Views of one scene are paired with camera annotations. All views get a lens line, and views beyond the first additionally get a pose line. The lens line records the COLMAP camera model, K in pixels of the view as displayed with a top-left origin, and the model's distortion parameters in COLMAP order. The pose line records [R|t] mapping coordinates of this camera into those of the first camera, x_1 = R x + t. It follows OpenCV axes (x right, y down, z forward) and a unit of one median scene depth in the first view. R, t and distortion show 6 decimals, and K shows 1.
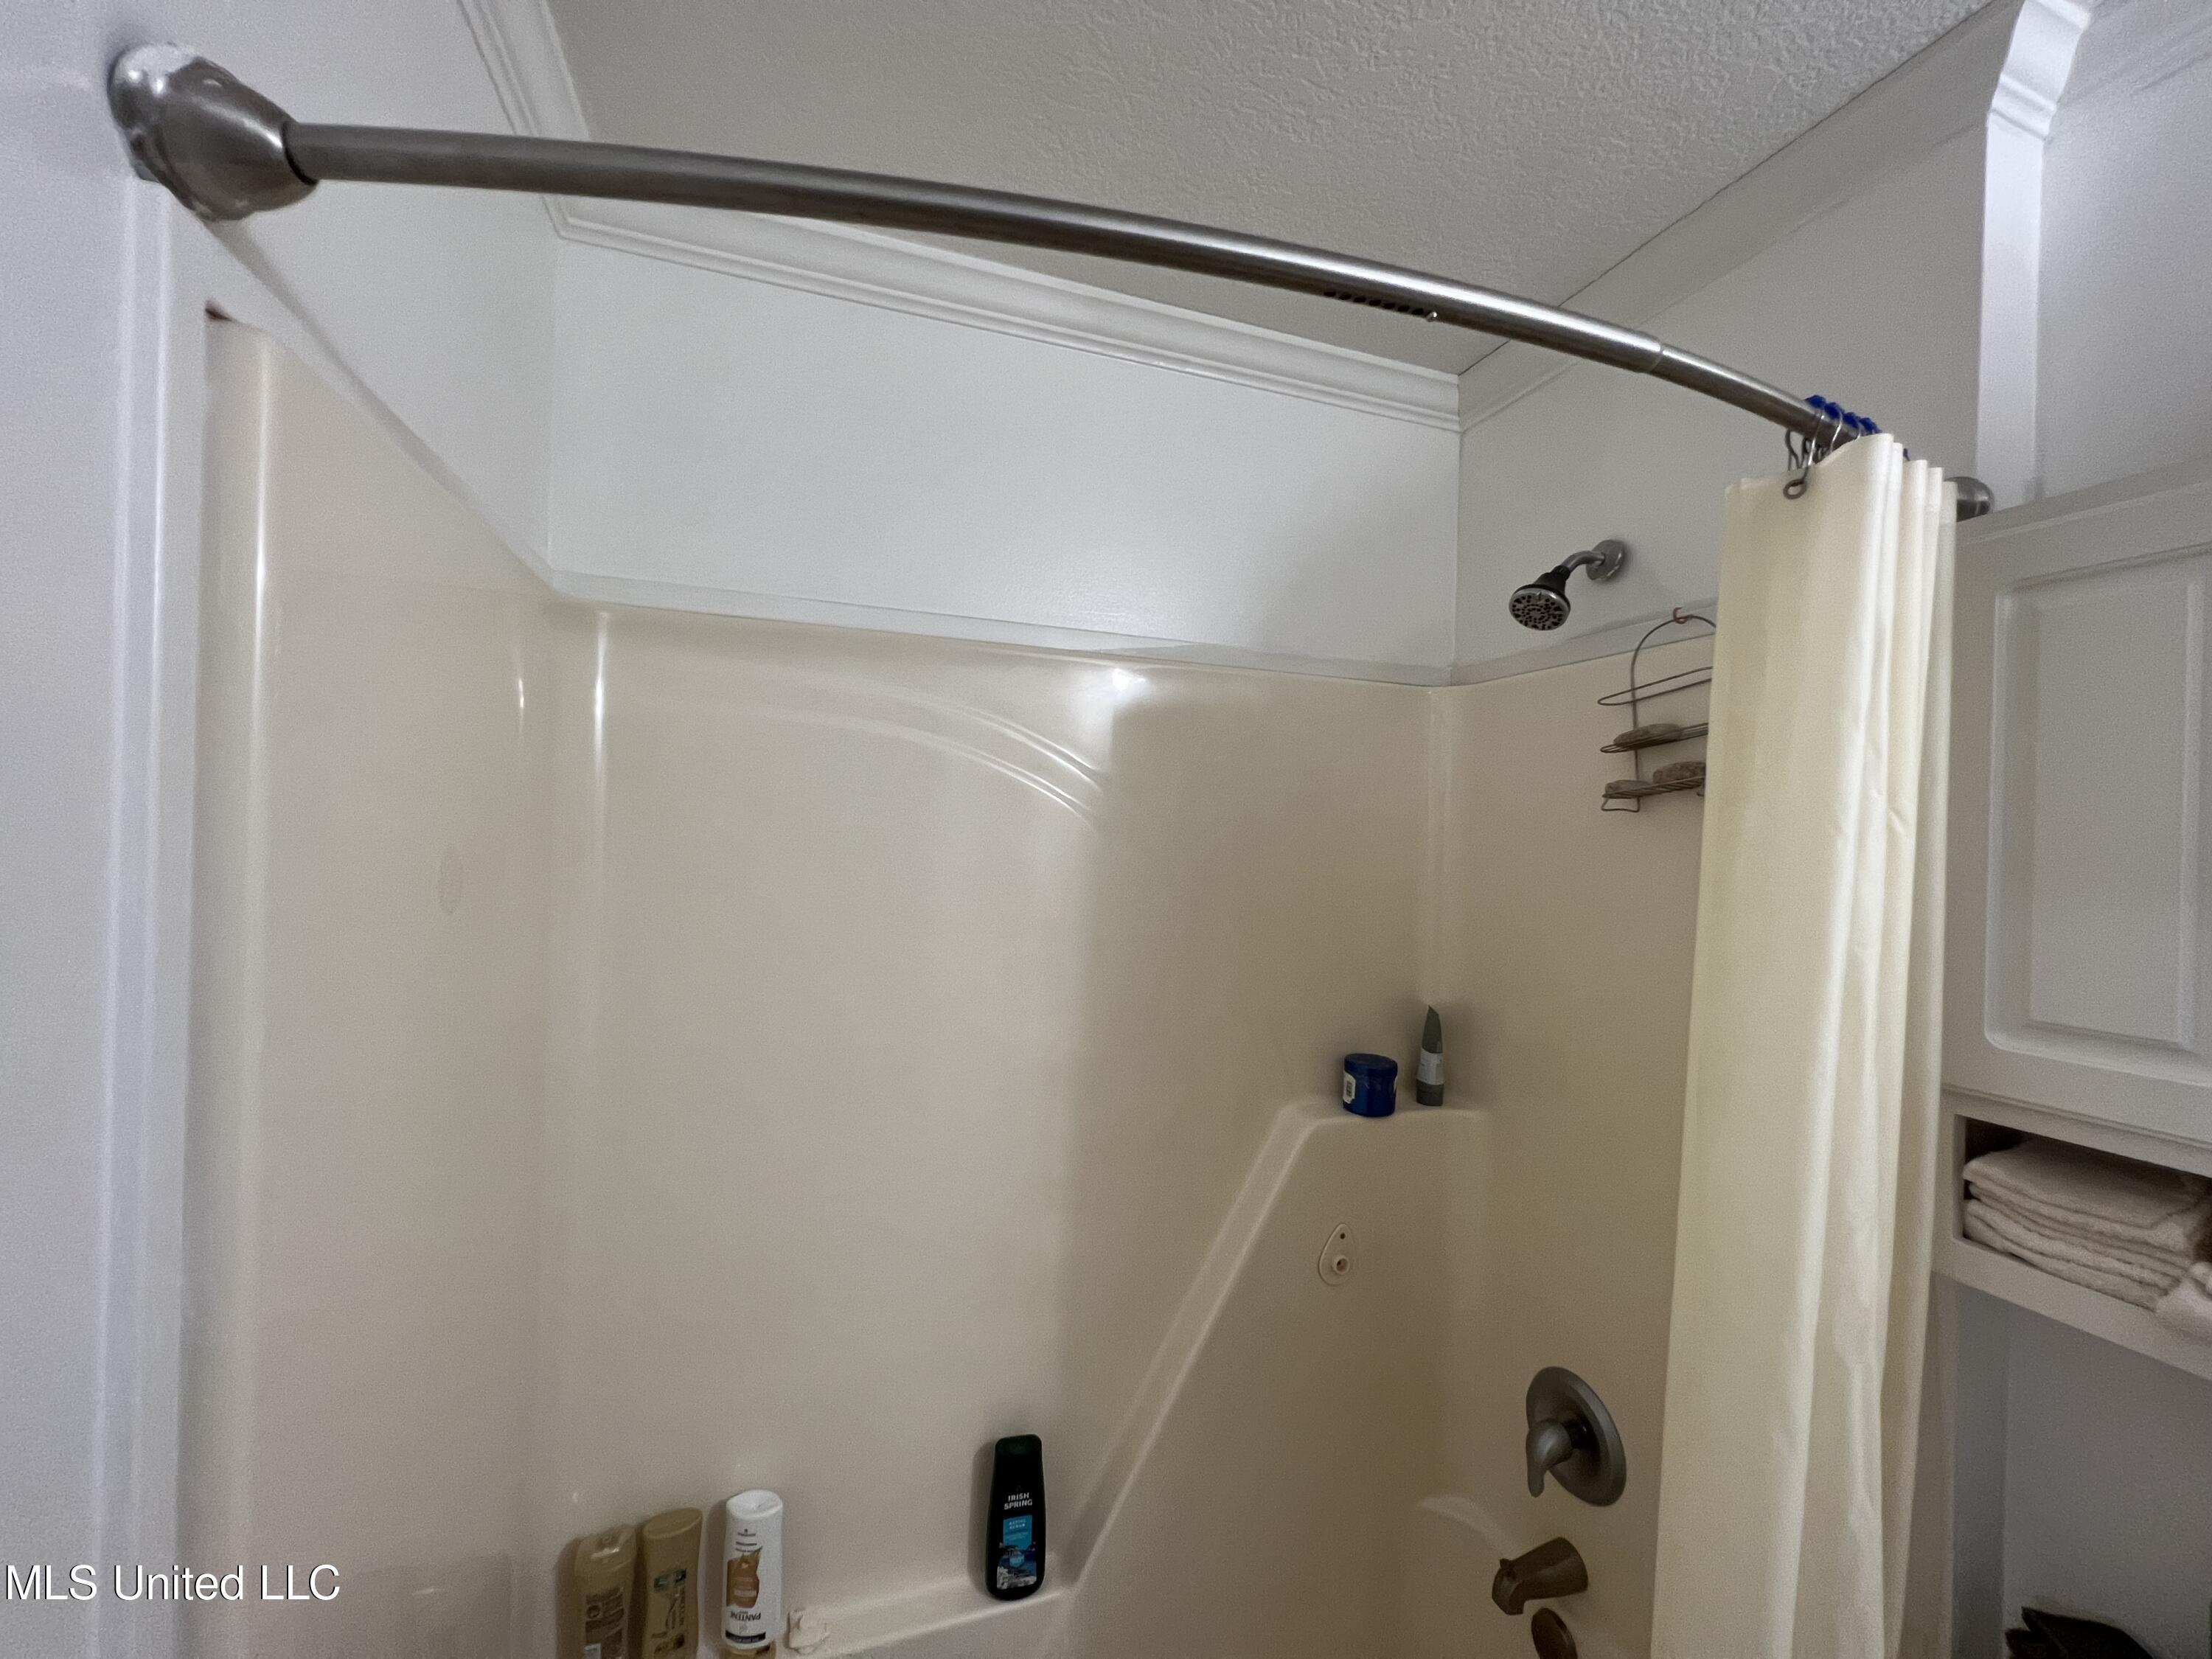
lens RADIAL K [[894.2, 0, 1106.0], [0, 894.2, 829.5], [0, 0, 1]] dist [-0.002524, 0.003724]
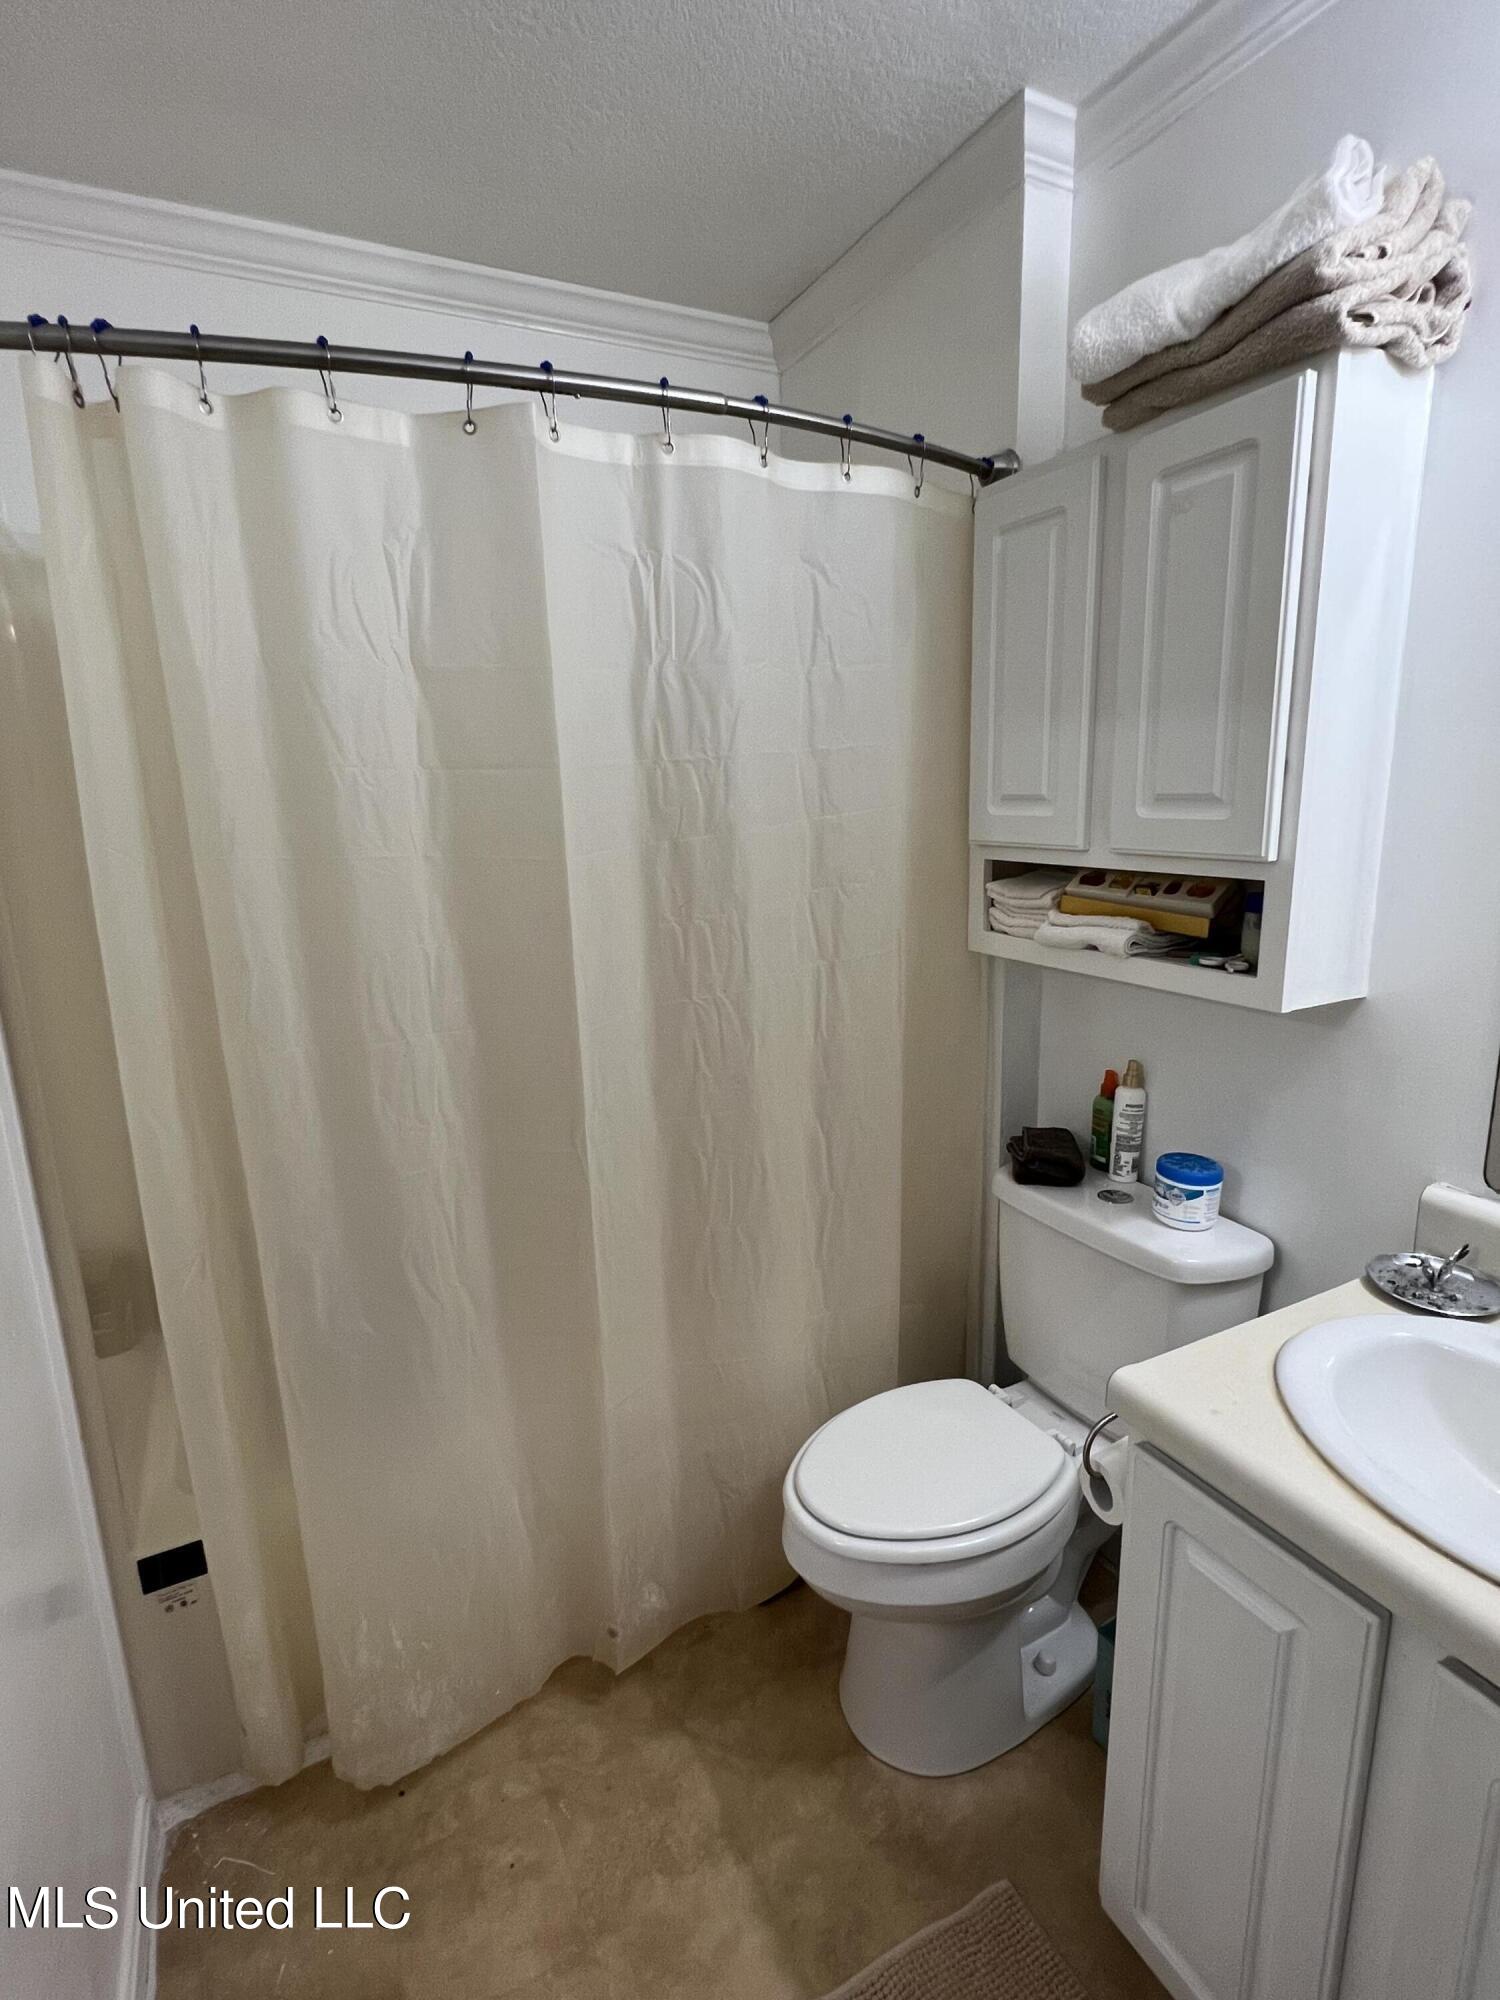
lens RADIAL K [[1000.3, 0, 750.0], [0, 1000.3, 1000.0], [0, 0, 1]] dist [0.000358, 0.000658]
pose [[0.989605, -0.085663, 0.115513, 0.246138], [0.058471, 0.973513, 0.221028, 0.125034], [-0.131388, -0.211977, 0.968402, -0.833198]]
